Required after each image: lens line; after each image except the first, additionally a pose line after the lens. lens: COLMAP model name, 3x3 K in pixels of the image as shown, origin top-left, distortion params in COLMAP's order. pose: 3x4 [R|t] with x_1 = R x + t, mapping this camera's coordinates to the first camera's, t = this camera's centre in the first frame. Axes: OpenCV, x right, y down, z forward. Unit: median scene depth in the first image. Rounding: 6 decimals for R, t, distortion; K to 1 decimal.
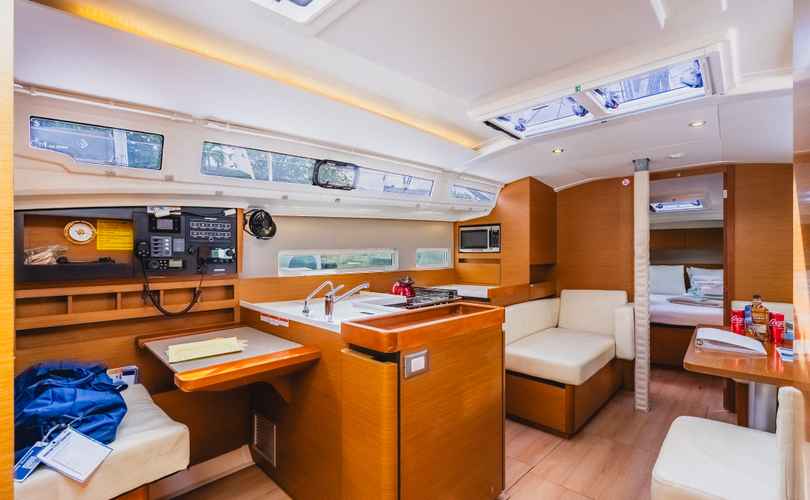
lens RADIAL K [[368.6, 0, 414.5], [0, 368.6, 264.5], [0, 0, 1]] dist [-0.028925, 0.000183]
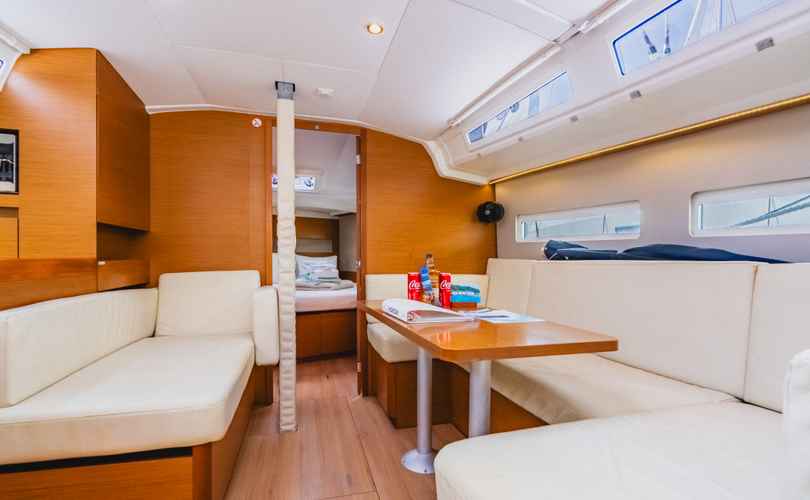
lens RADIAL K [[369.1, 0, 391.2], [0, 369.1, 257.8], [0, 0, 1]] dist [-0.000326, 0.000210]
pose [[0.552905, 0.005252, 0.833228, 0.131902], [0.023052, 0.999501, -0.021597, 0.082834], [-0.832925, 0.031149, 0.552508, 0.444002]]
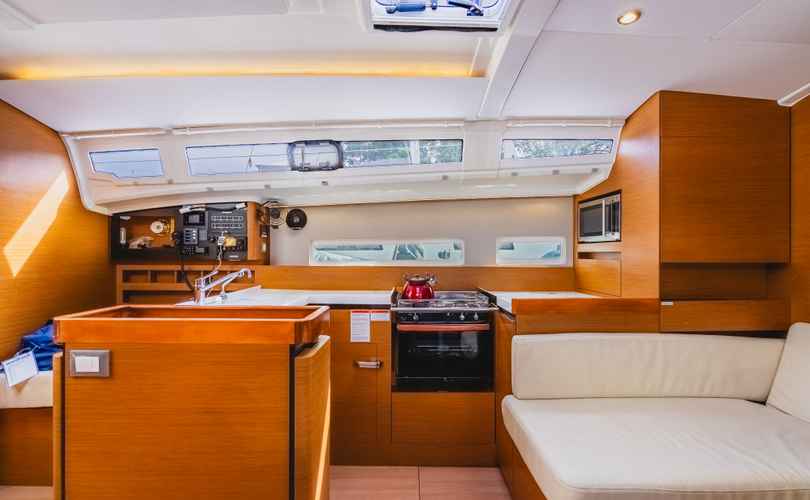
lens RADIAL K [[367.4, 0, 407.2], [0, 367.4, 254.4], [0, 0, 1]] dist [-0.003541, -0.000071]
pose [[0.683051, 0.005576, -0.730350, 0.519038], [-0.028597, 0.999408, -0.019115, 0.011343], [0.729811, 0.033942, 0.682806, 0.460636]]
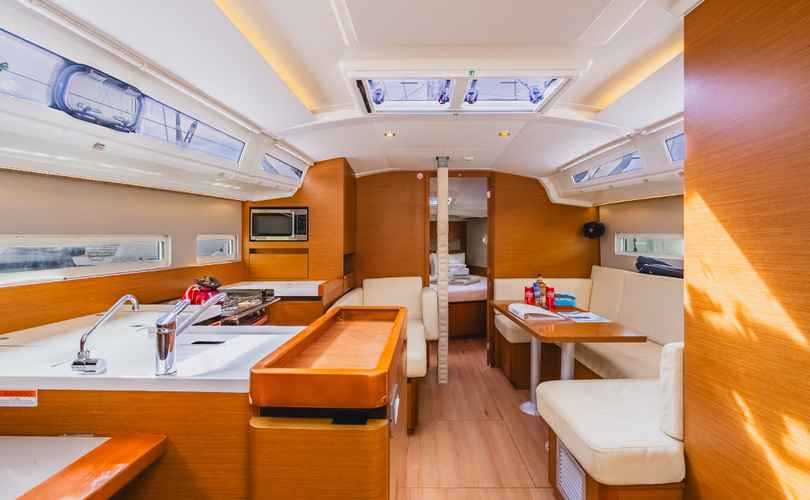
lens RADIAL K [[371.9, 0, 426.5], [0, 371.9, 250.4], [0, 0, 1]] dist [-0.018206, 0.000097]
pose [[0.723424, -0.015374, 0.690233, -0.203111], [0.019208, 0.999813, 0.002138, -0.009150], [-0.690137, 0.011711, 0.723584, 0.229925]]
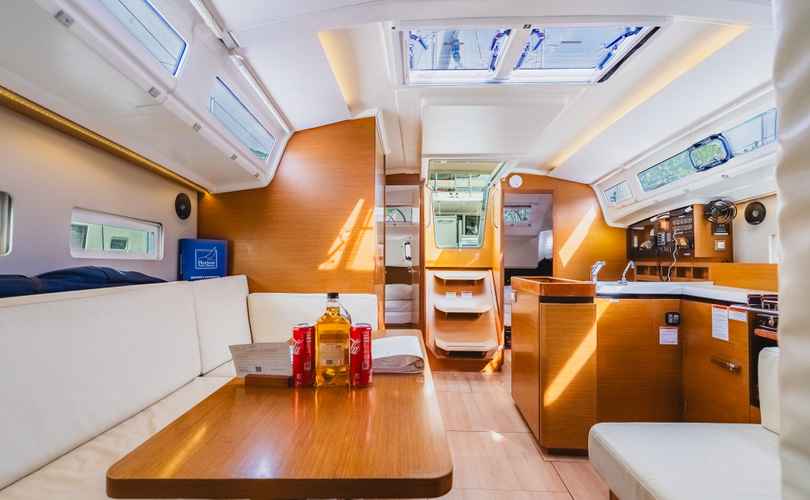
lens RADIAL K [[367.4, 0, 407.2], [0, 367.4, 254.4], [0, 0, 1]] dist [-0.003541, -0.000071]
pose [[-0.760454, -0.011397, -0.649292, 0.825640], [-0.025832, 0.999586, 0.012709, 0.018927], [0.648878, 0.026436, -0.760433, 1.023475]]
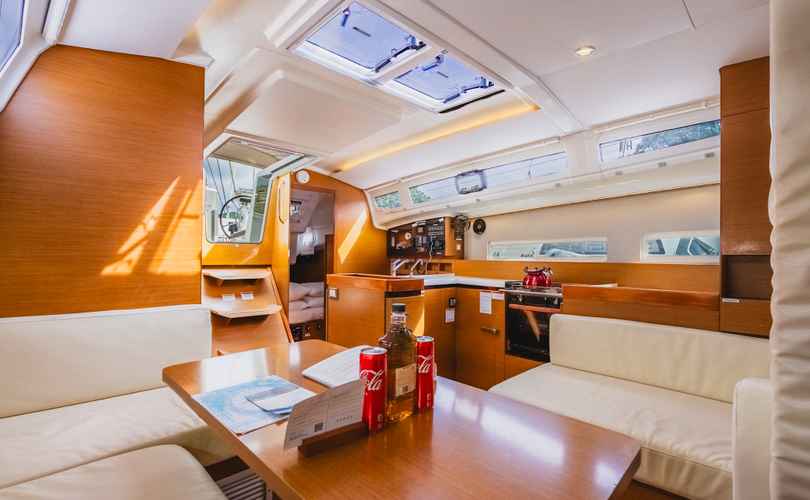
lens RADIAL K [[366.5, 0, 407.8], [0, 366.5, 256.2], [0, 0, 1]] dist [0.001684, 0.000168]
pose [[-0.072012, 0.001571, -0.997403, 0.939851], [-0.042724, 0.999076, 0.004658, 0.020701], [0.996488, 0.042948, -0.071878, 0.741883]]
